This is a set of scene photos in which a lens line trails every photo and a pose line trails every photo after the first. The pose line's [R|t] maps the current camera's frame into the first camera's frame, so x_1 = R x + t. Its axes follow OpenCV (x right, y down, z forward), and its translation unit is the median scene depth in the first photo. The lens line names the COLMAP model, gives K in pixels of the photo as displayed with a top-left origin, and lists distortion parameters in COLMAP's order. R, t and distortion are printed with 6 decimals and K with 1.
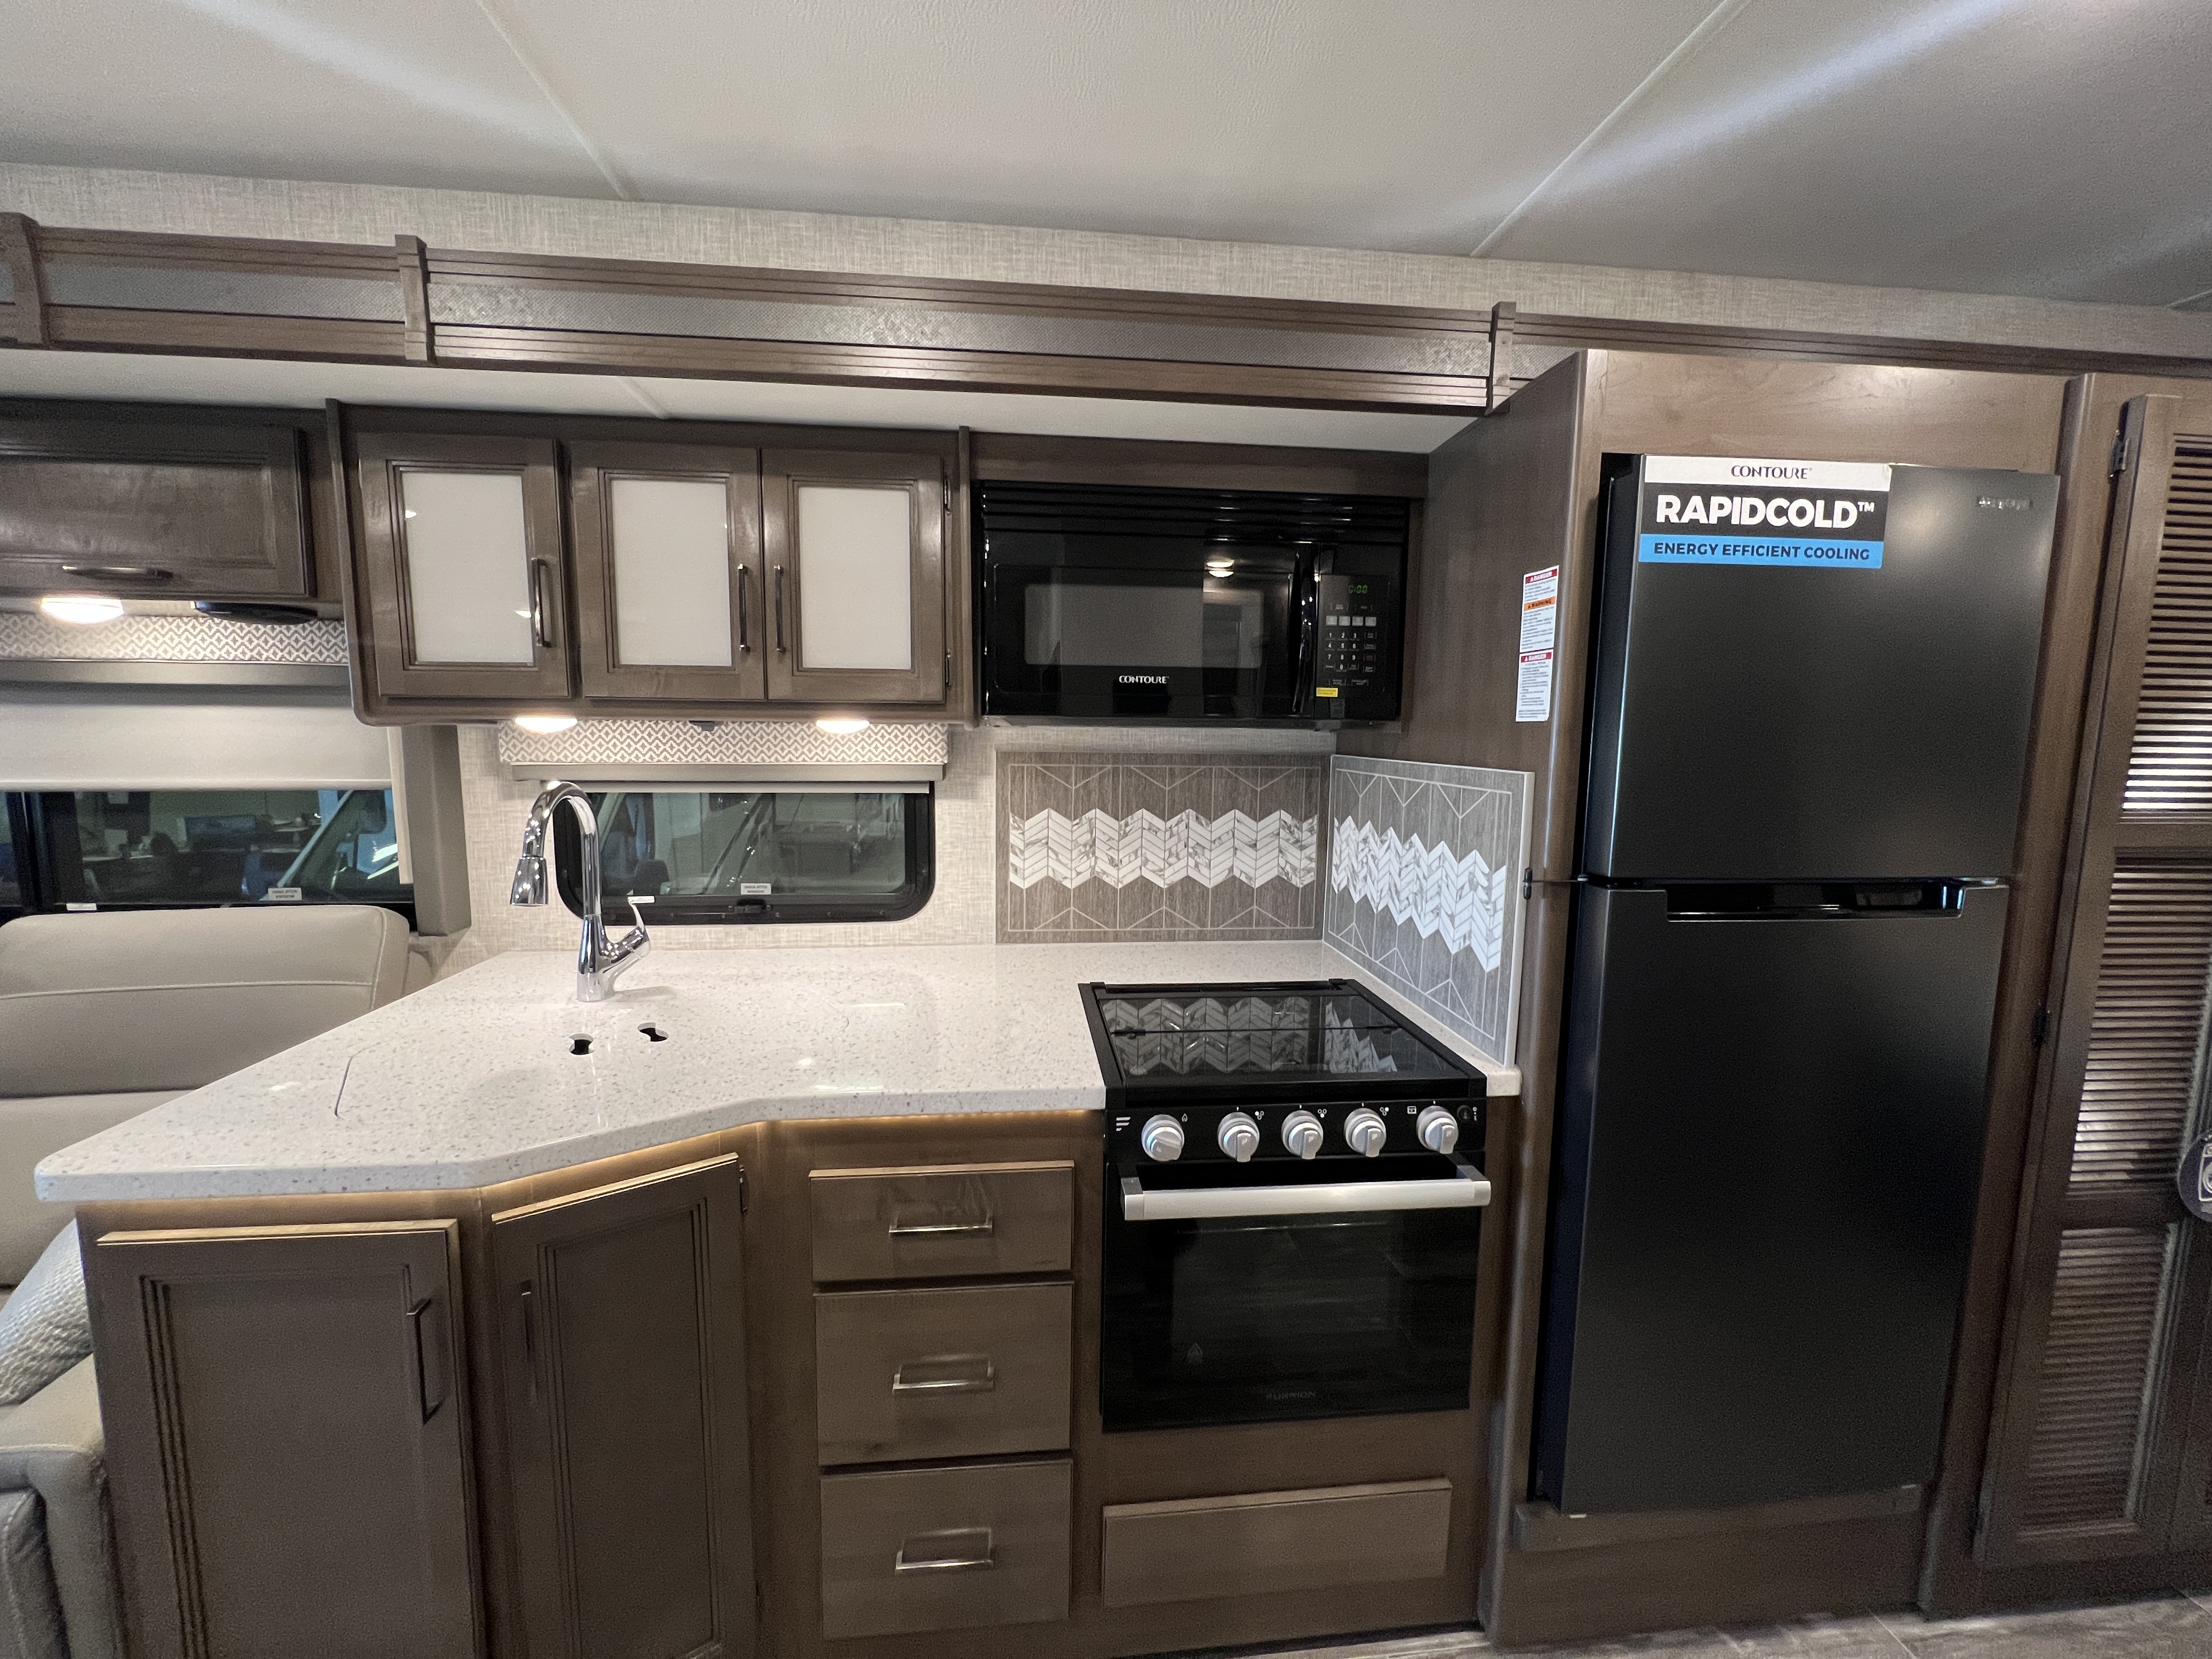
lens RADIAL K [[885.0, 0, 1099.6], [0, 885.0, 825.1], [0, 0, 1]] dist [-0.003019, 0.000095]
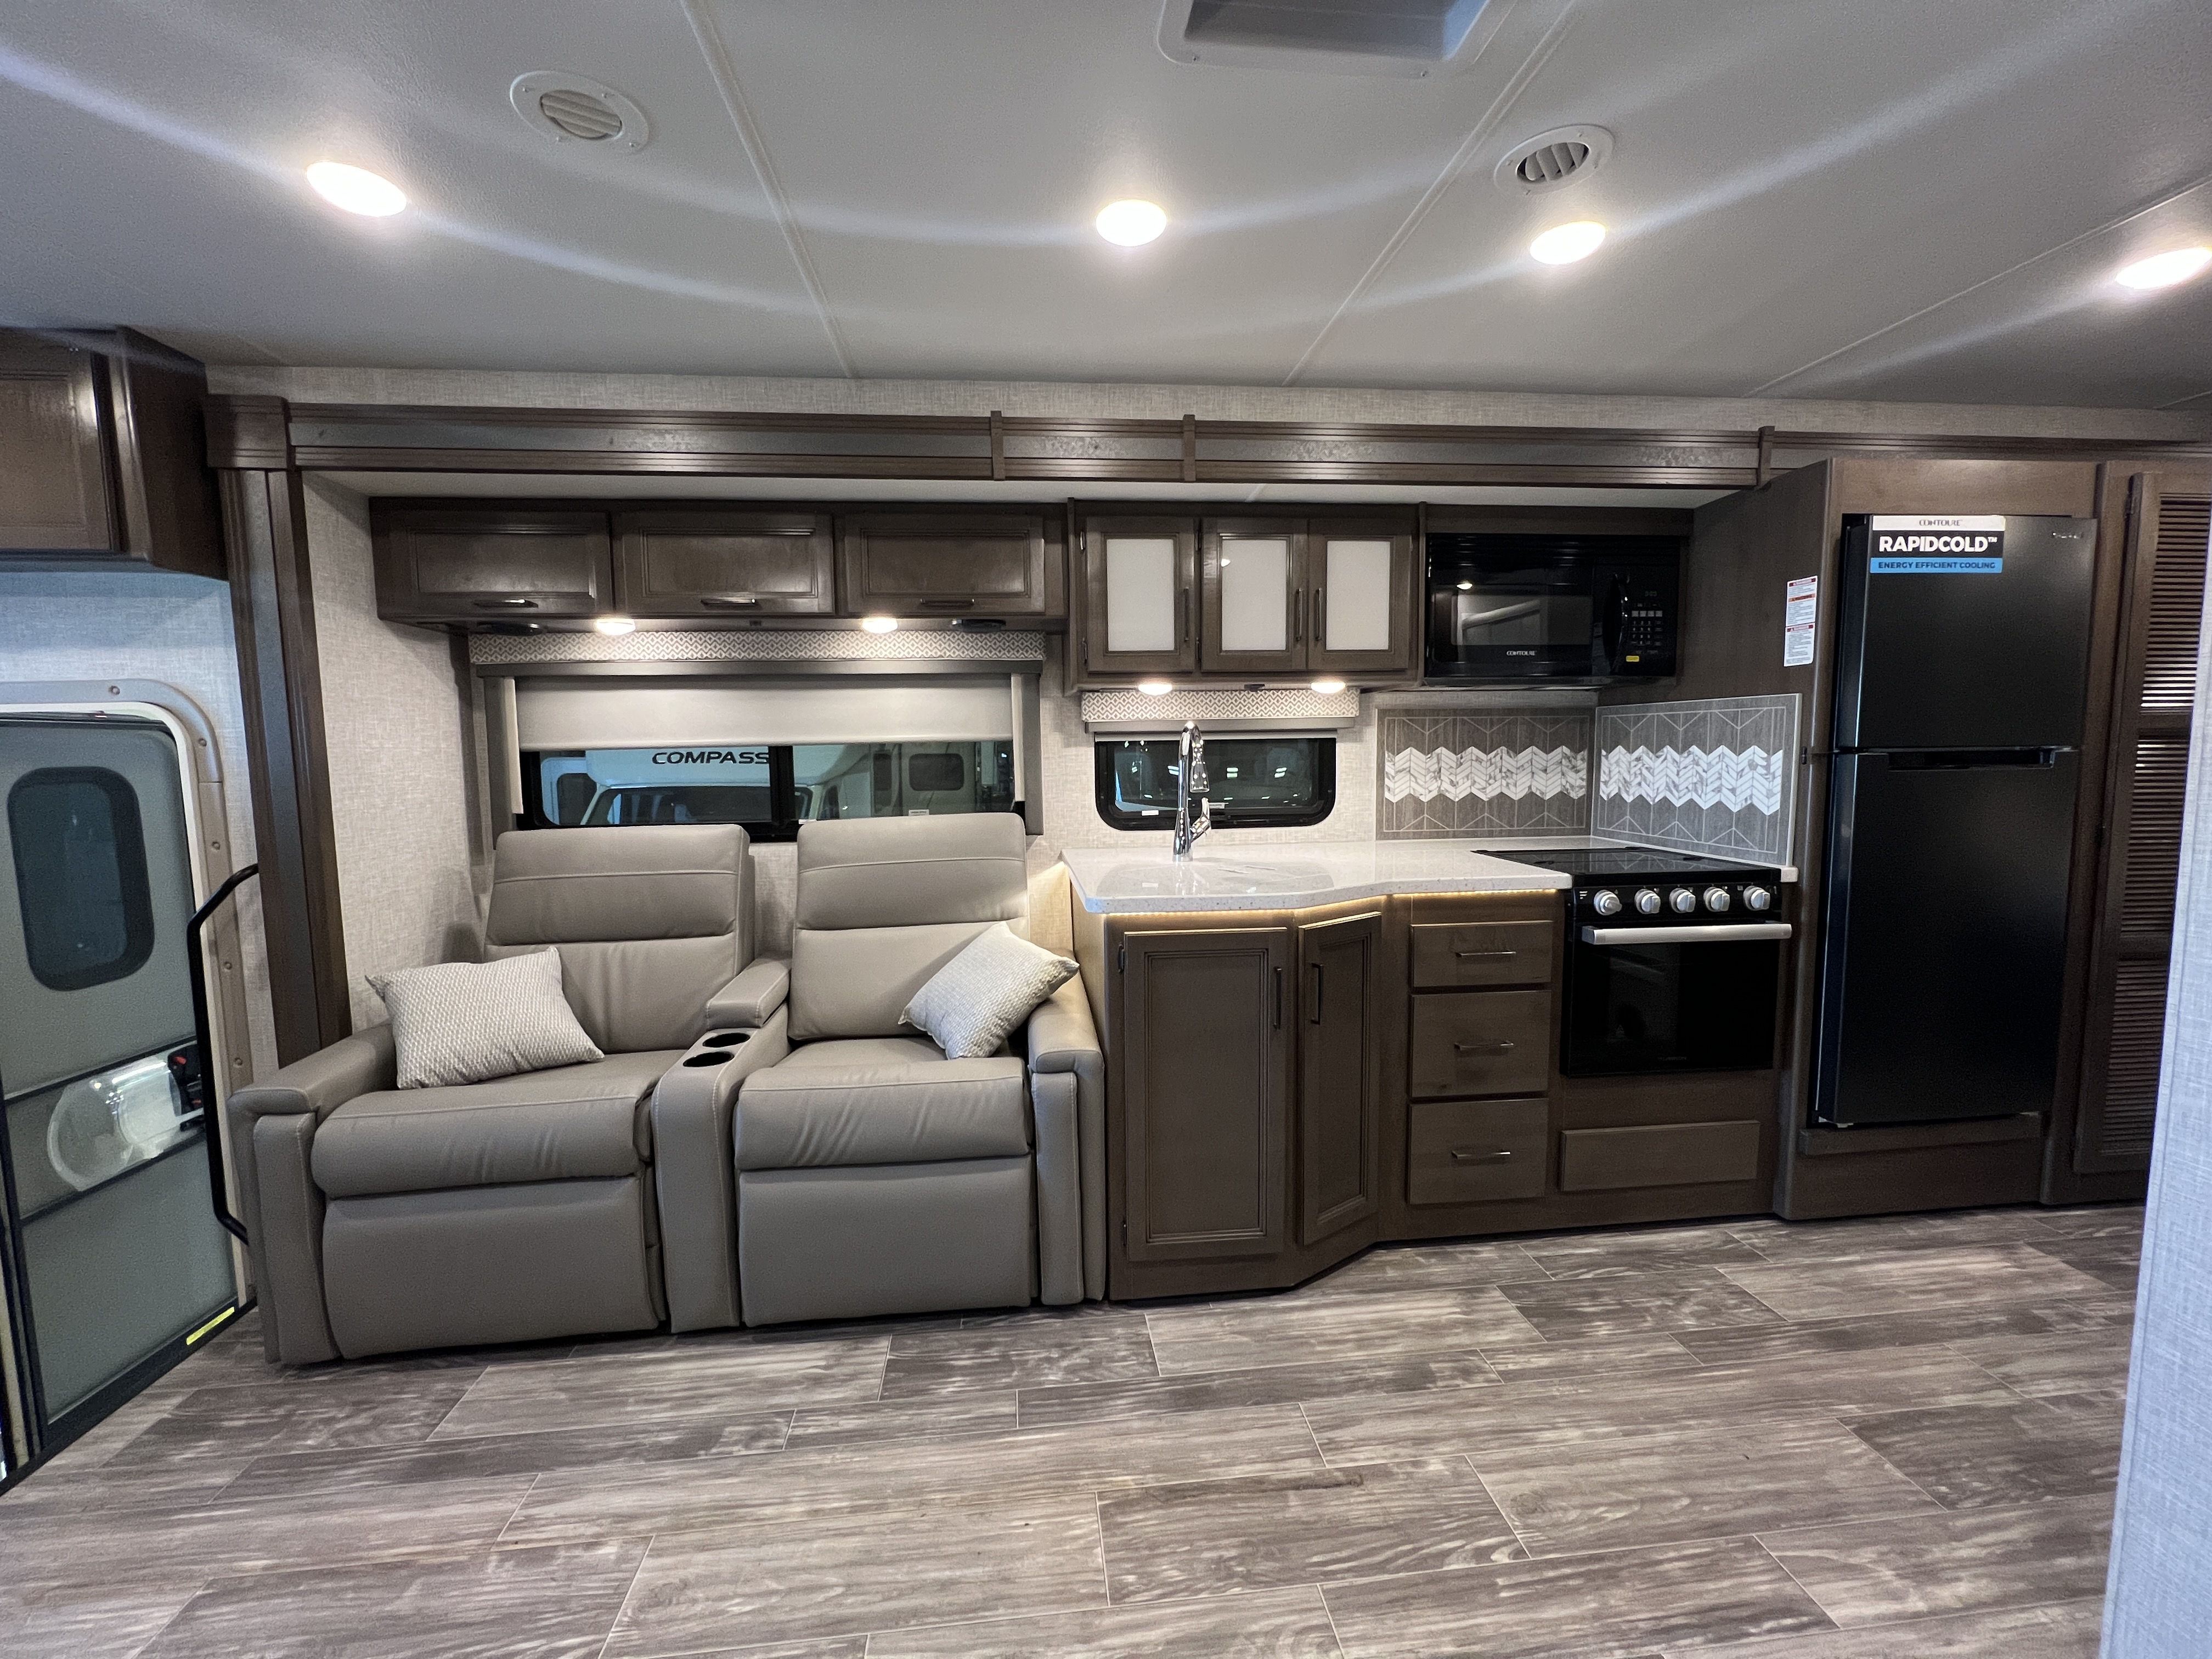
lens RADIAL K [[885.0, 0, 1099.6], [0, 885.0, 825.1], [0, 0, 1]] dist [-0.003019, 0.000095]
pose [[0.999652, -0.025155, -0.007907, -0.742804], [0.024978, 0.999452, -0.021739, 0.170013], [0.008449, 0.021534, 0.999732, -0.629288]]
